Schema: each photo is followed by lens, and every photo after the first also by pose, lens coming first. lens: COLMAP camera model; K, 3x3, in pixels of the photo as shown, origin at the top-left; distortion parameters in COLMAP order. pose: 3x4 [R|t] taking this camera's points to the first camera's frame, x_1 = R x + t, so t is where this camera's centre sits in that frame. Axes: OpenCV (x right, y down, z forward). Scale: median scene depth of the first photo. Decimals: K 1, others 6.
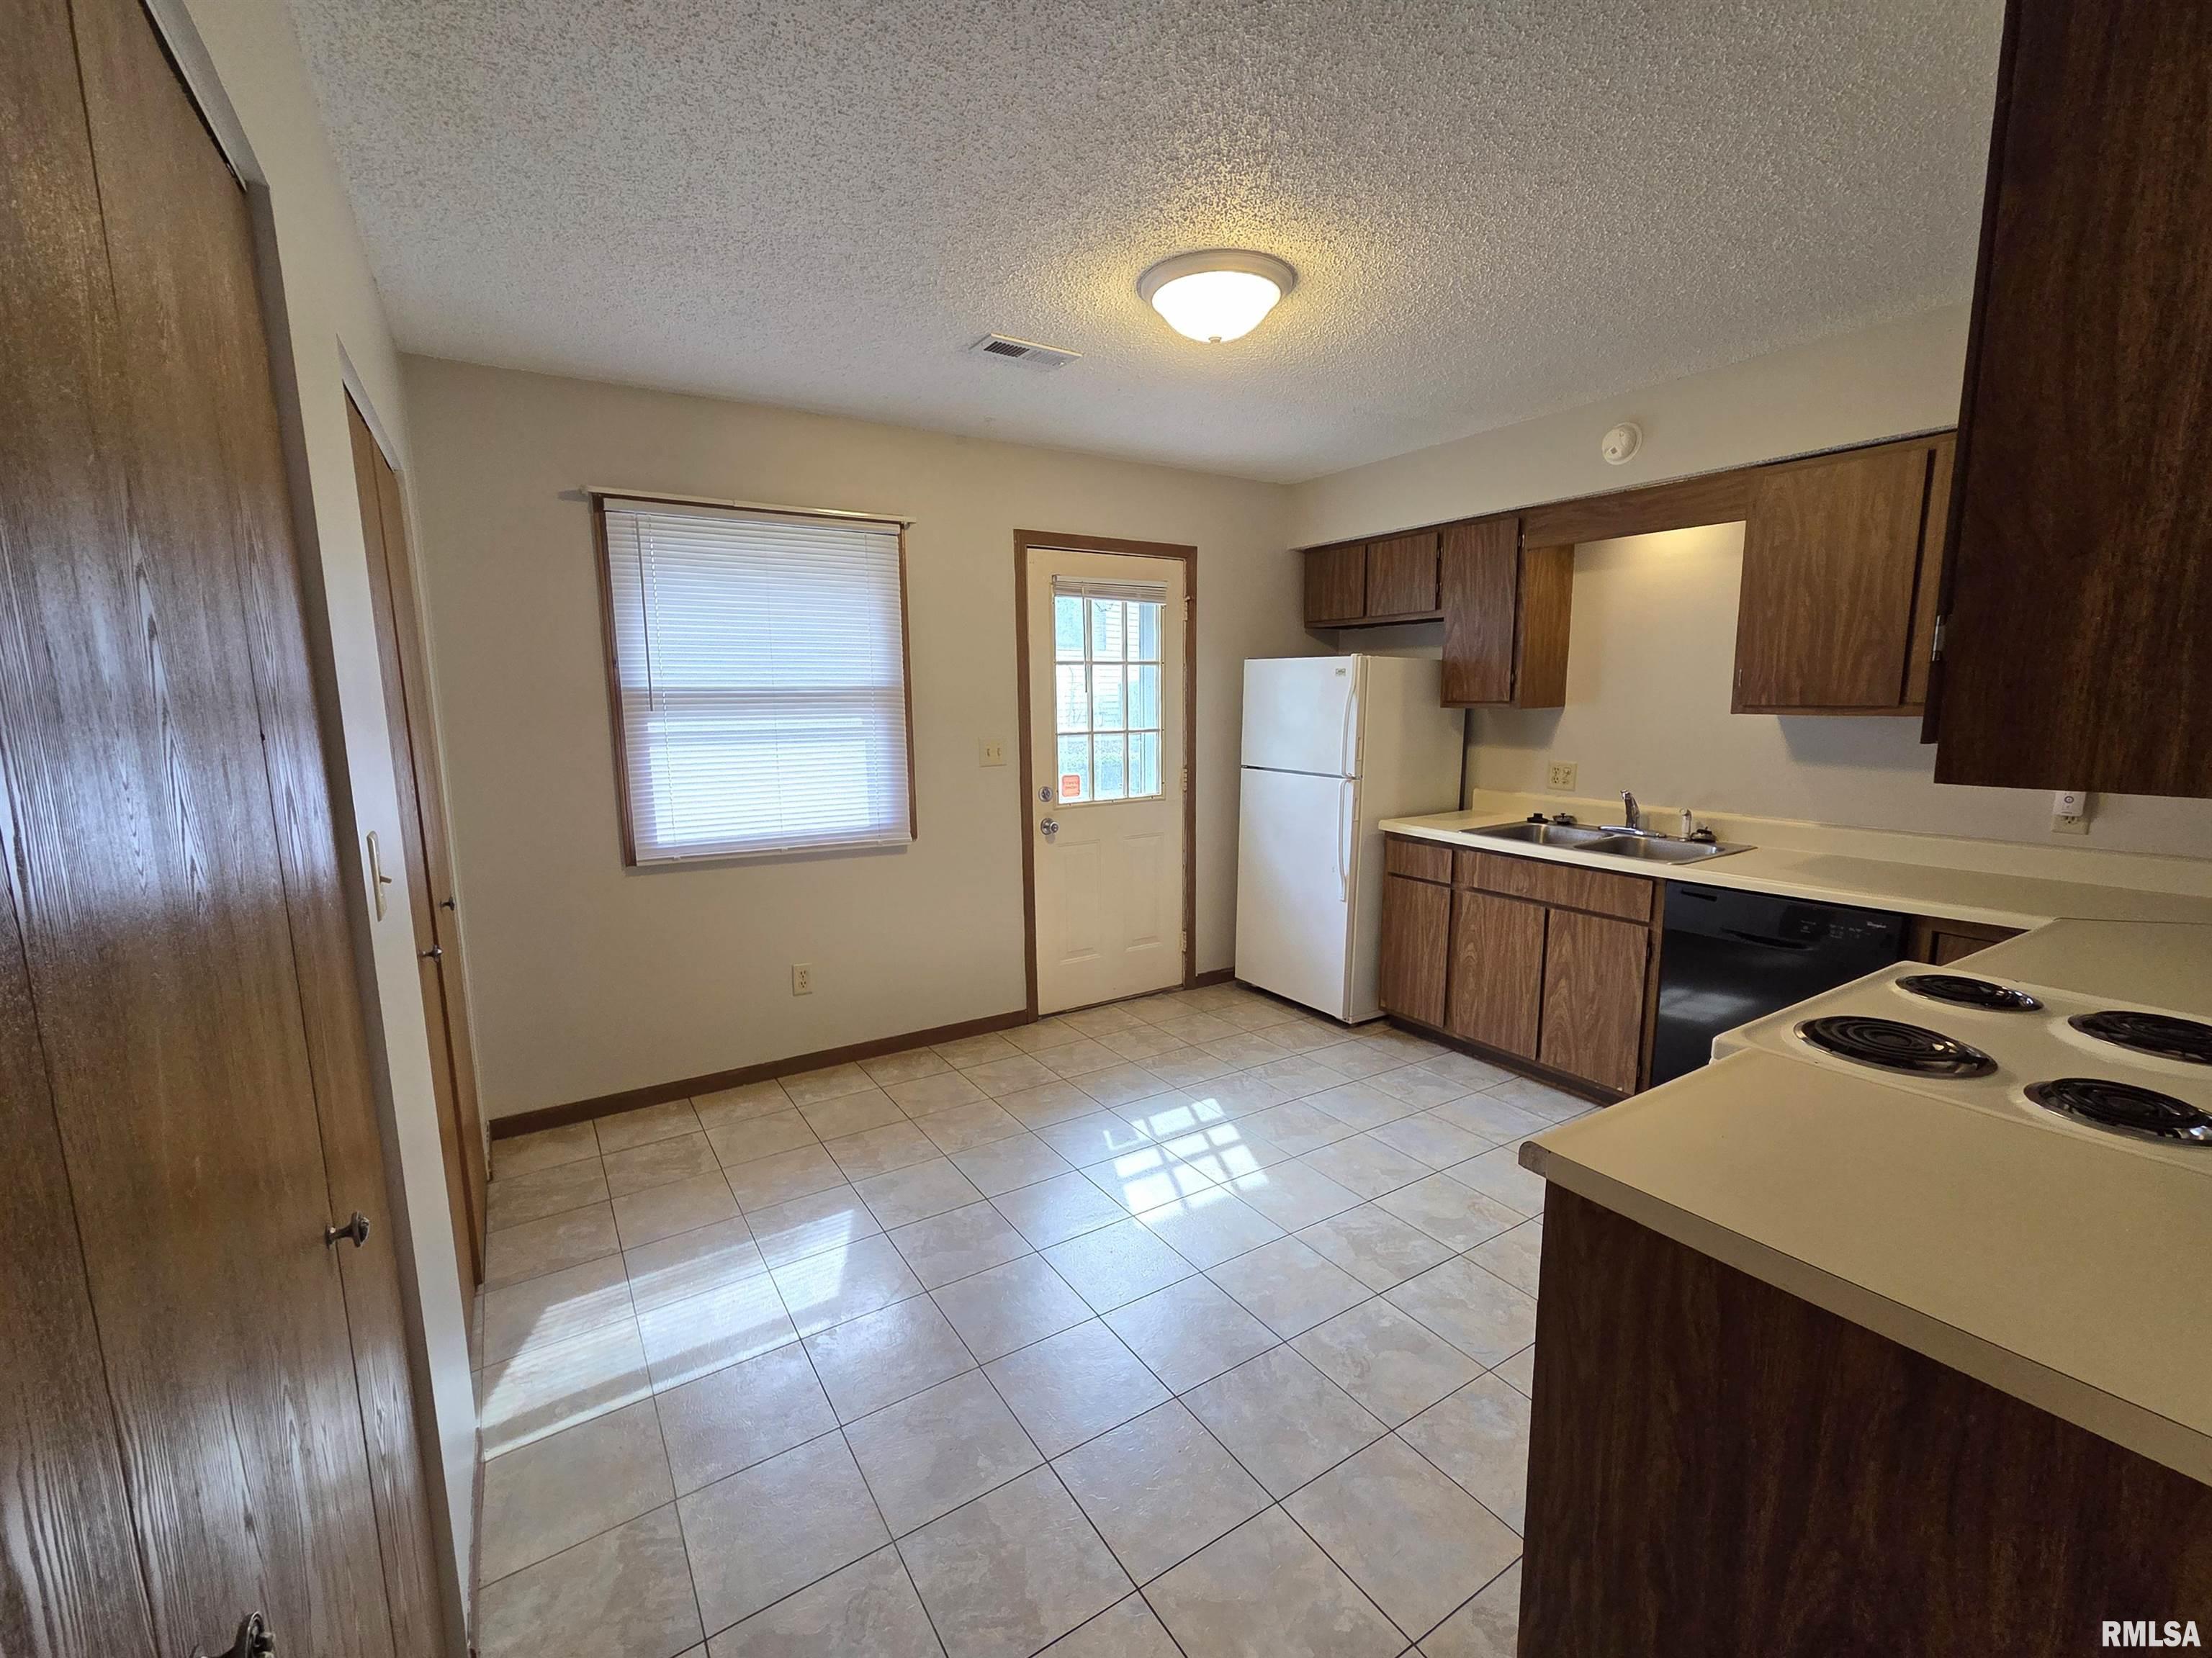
lens RADIAL K [[942.5, 0, 1111.2], [0, 942.5, 829.5], [0, 0, 1]] dist [-0.000154, 0.000525]
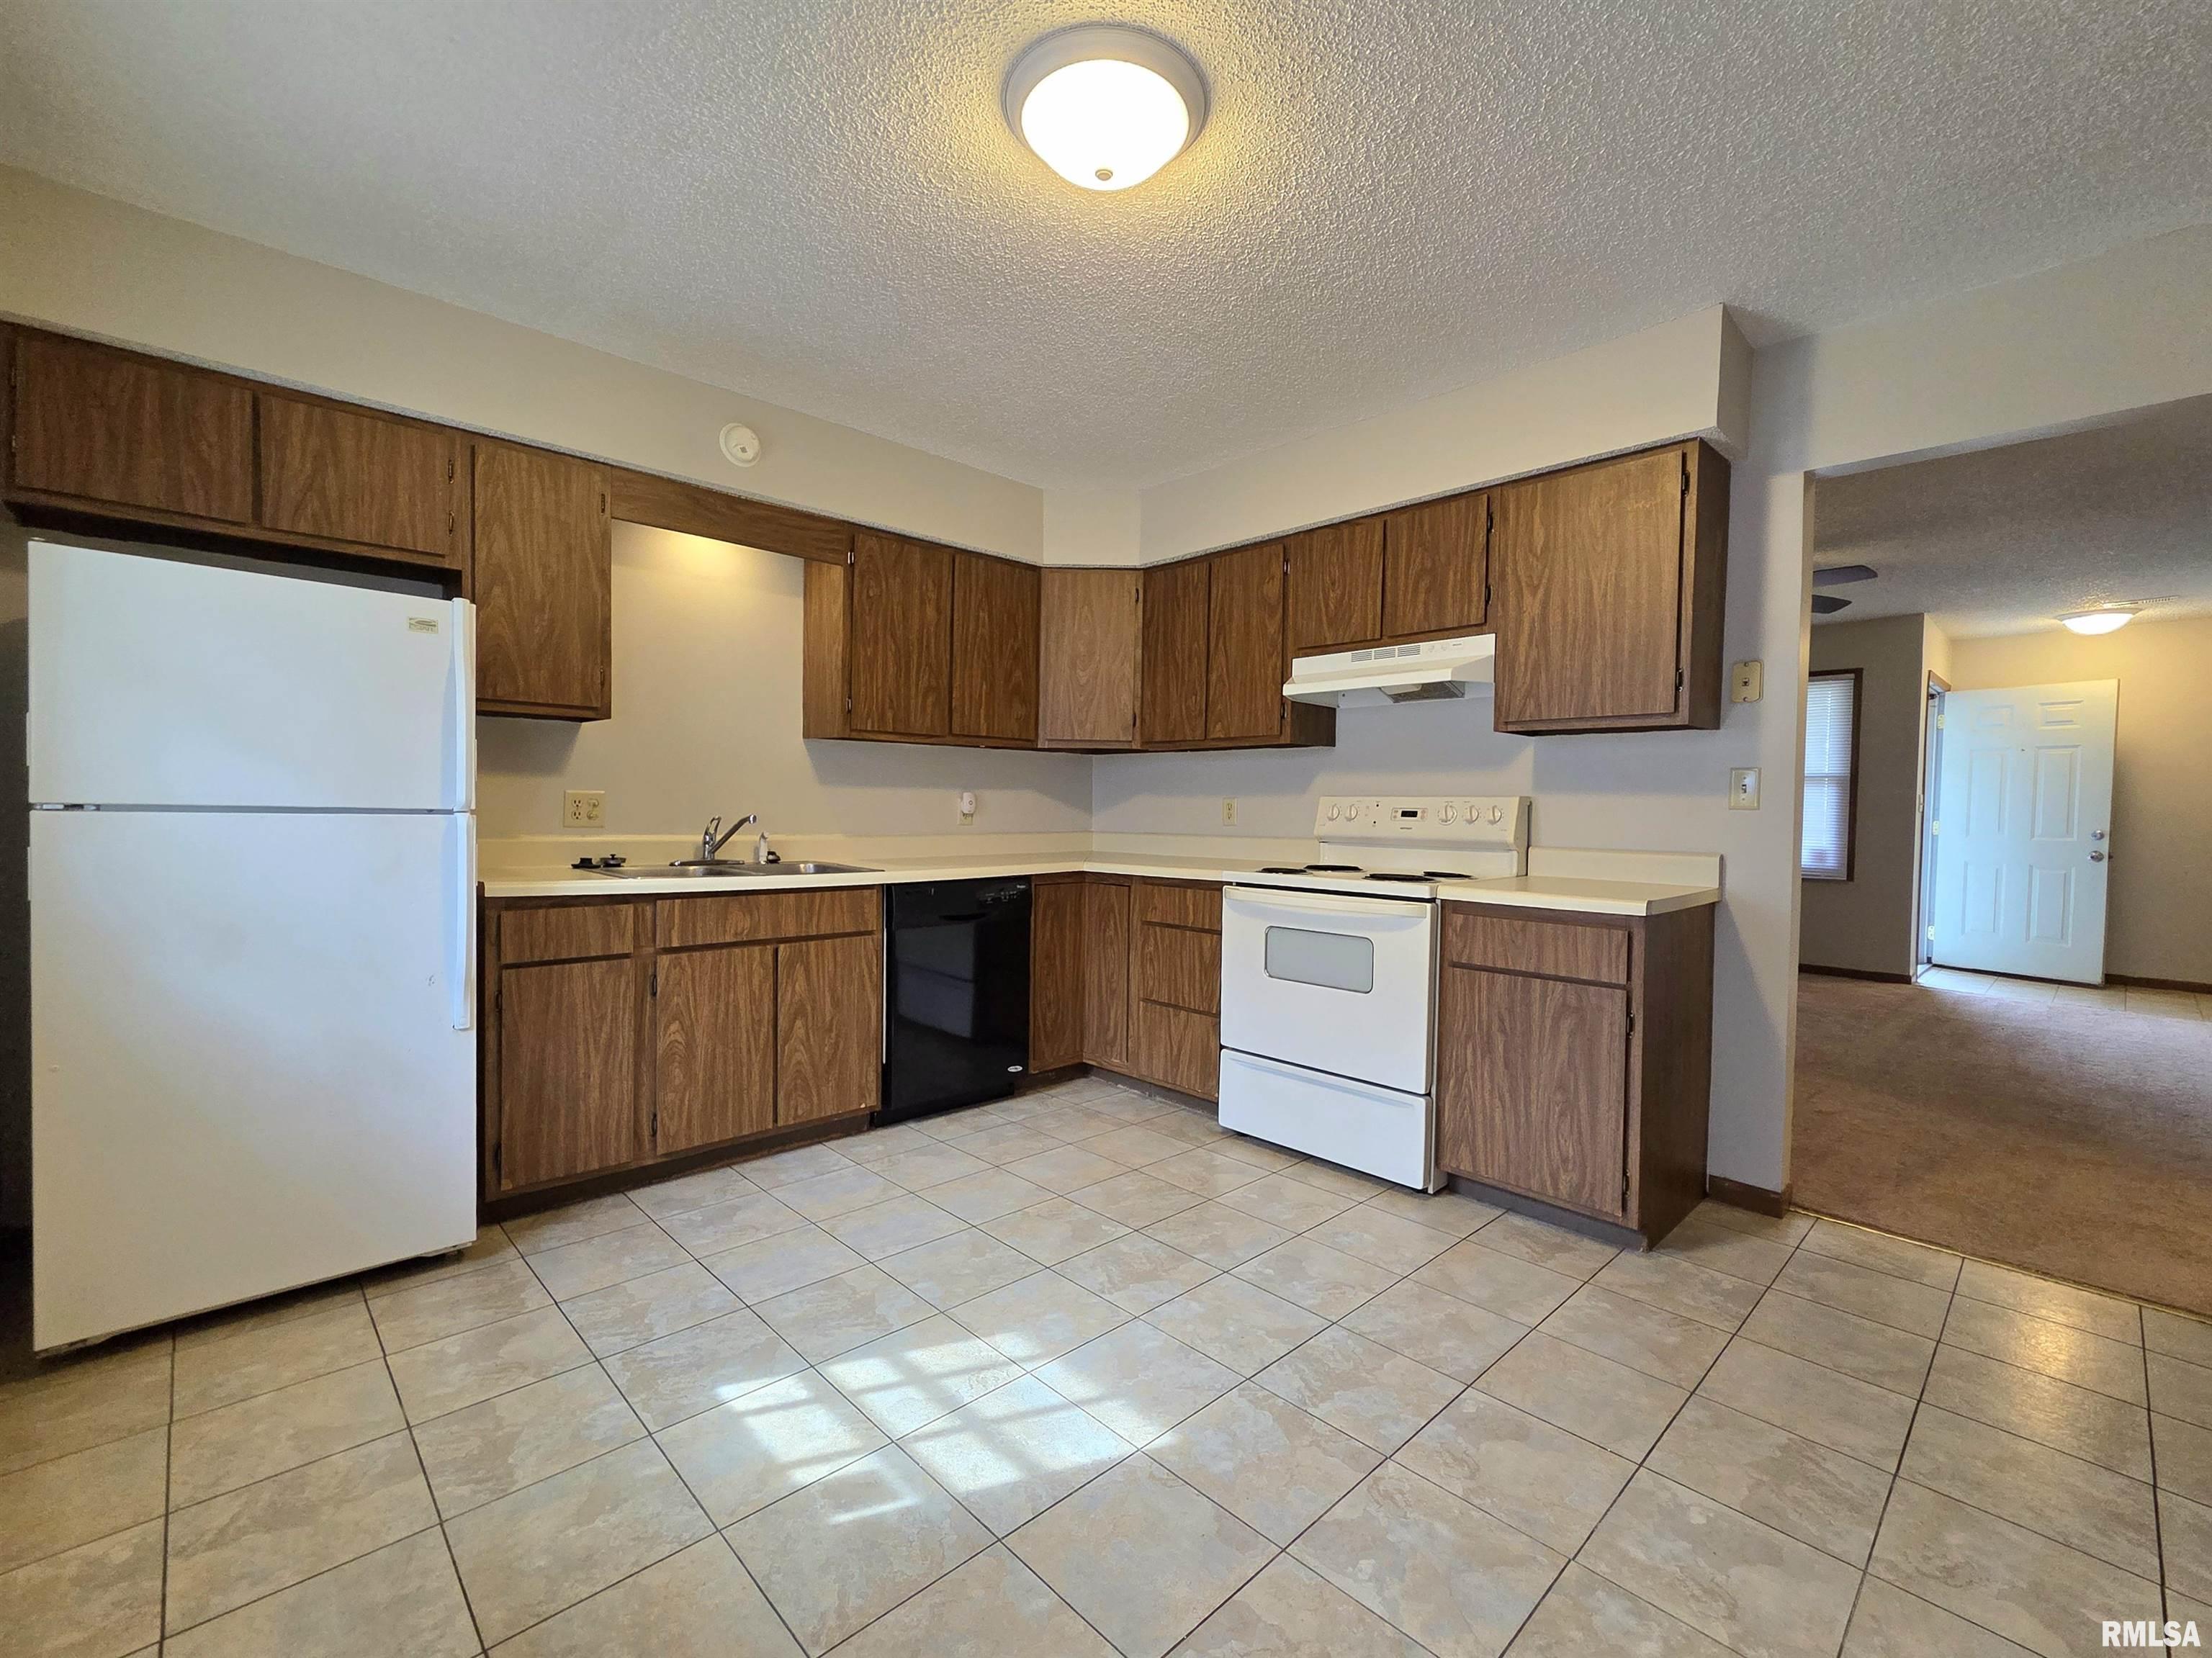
lens RADIAL K [[942.5, 0, 1110.6], [0, 942.5, 836.2], [0, 0, 1]] dist [-0.000154, 0.000525]
pose [[-0.193715, -0.024380, 0.980755, -0.453645], [0.129866, 0.990257, 0.050267, -0.020653], [-0.972424, 0.137104, -0.188661, 0.852330]]
